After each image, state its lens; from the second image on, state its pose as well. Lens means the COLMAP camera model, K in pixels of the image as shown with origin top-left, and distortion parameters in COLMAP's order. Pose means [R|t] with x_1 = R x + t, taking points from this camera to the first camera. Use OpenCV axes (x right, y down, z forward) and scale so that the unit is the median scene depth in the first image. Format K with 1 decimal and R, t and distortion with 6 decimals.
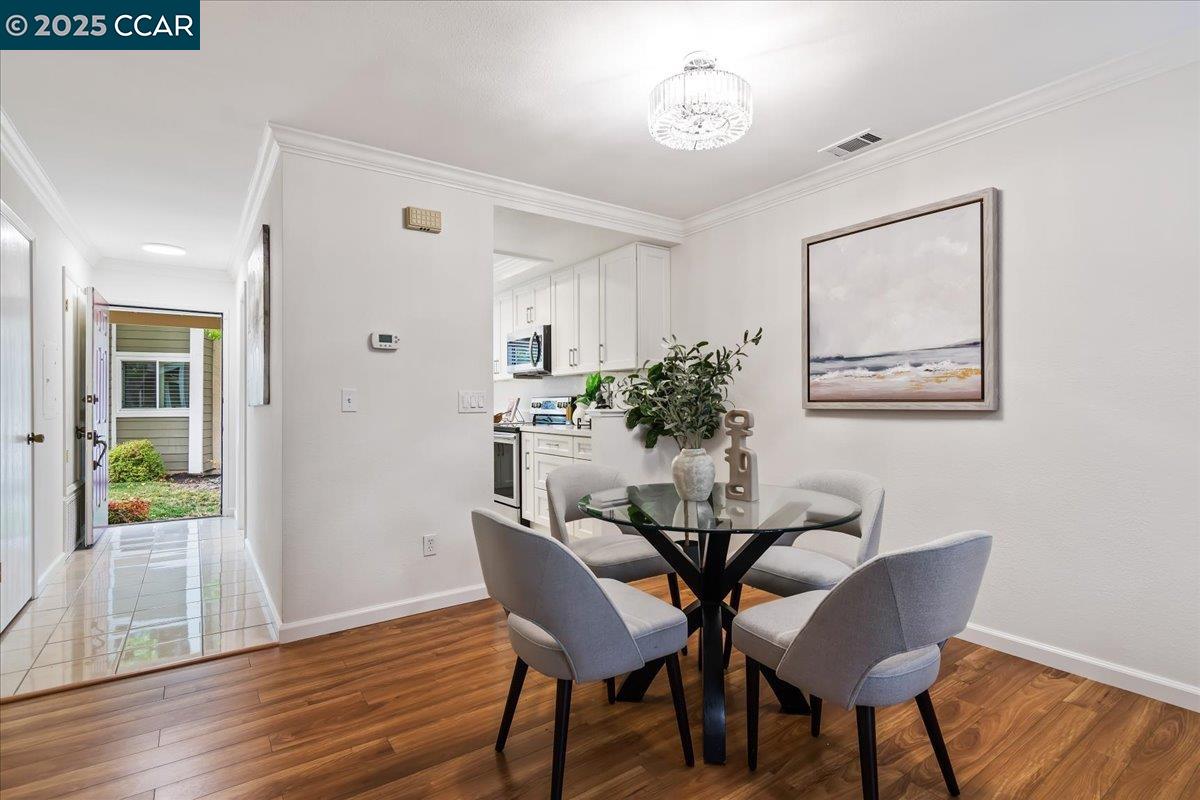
lens RADIAL K [[577.5, 0, 605.8], [0, 577.5, 402.2], [0, 0, 1]] dist [-0.001806, -0.000170]
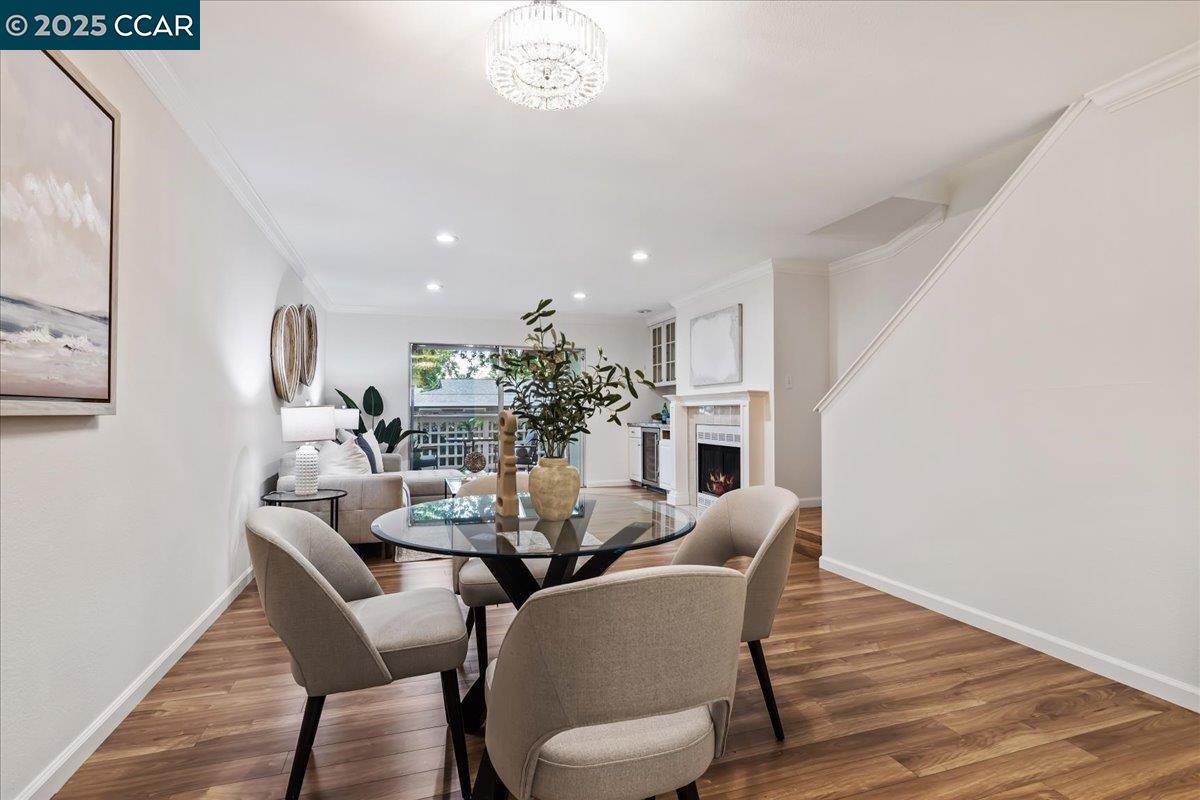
lens RADIAL K [[577.5, 0, 605.8], [0, 577.5, 402.2], [0, 0, 1]] dist [-0.001806, -0.000170]
pose [[-0.955452, 0.009593, 0.294990, -0.120649], [0.004050, 0.999804, -0.019395, 0.012777], [-0.295118, -0.017337, -0.955304, 1.292420]]
